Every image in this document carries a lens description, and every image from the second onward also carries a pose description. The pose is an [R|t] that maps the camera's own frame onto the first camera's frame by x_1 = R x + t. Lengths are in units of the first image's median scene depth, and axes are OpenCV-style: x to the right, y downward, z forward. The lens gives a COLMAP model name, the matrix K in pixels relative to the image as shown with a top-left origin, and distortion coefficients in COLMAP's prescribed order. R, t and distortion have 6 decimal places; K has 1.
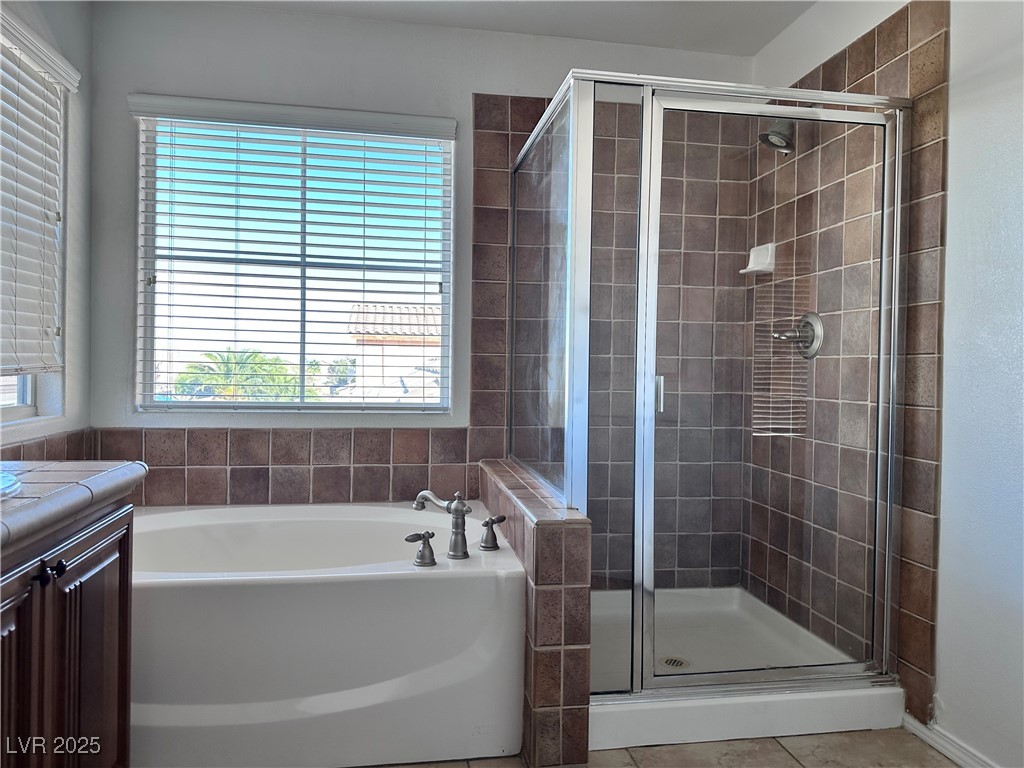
lens RADIAL K [[703.1, 0, 513.1], [0, 703.1, 377.4], [0, 0, 1]] dist [0.117630, -0.193126]
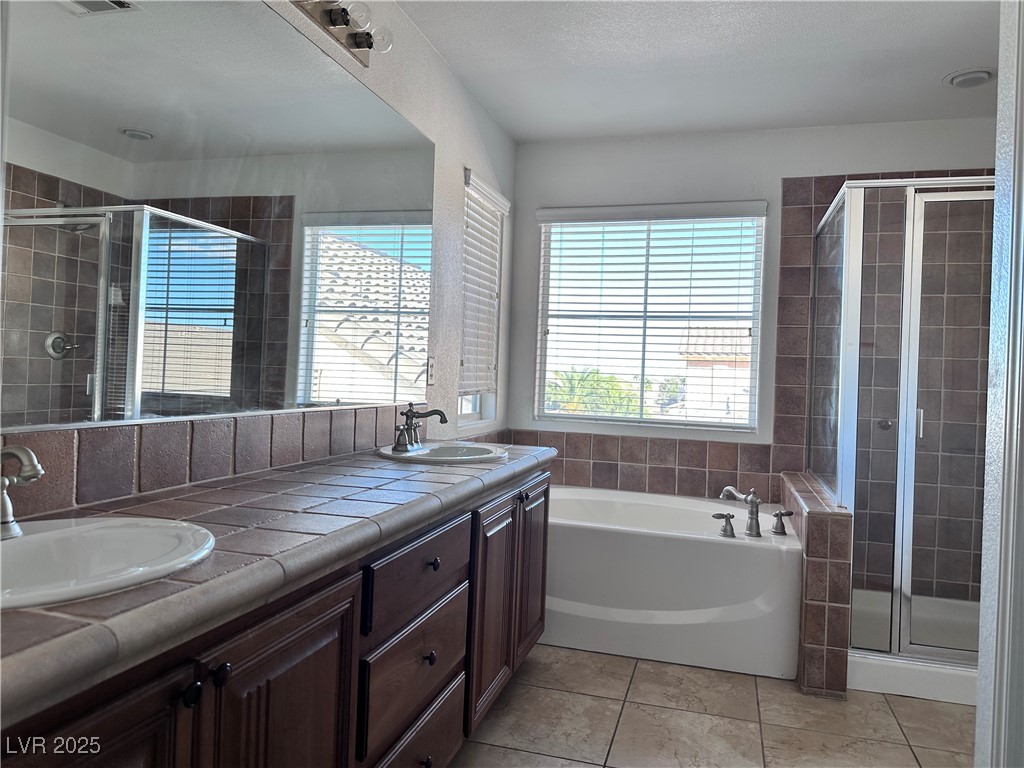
lens RADIAL K [[703.1, 0, 513.1], [0, 703.1, 377.4], [0, 0, 1]] dist [0.117630, -0.193126]
pose [[0.896466, 0.015113, -0.442855, 0.086749], [-0.026328, 0.999469, -0.019187, -0.011263], [0.442330, 0.028860, 0.896388, -0.347842]]
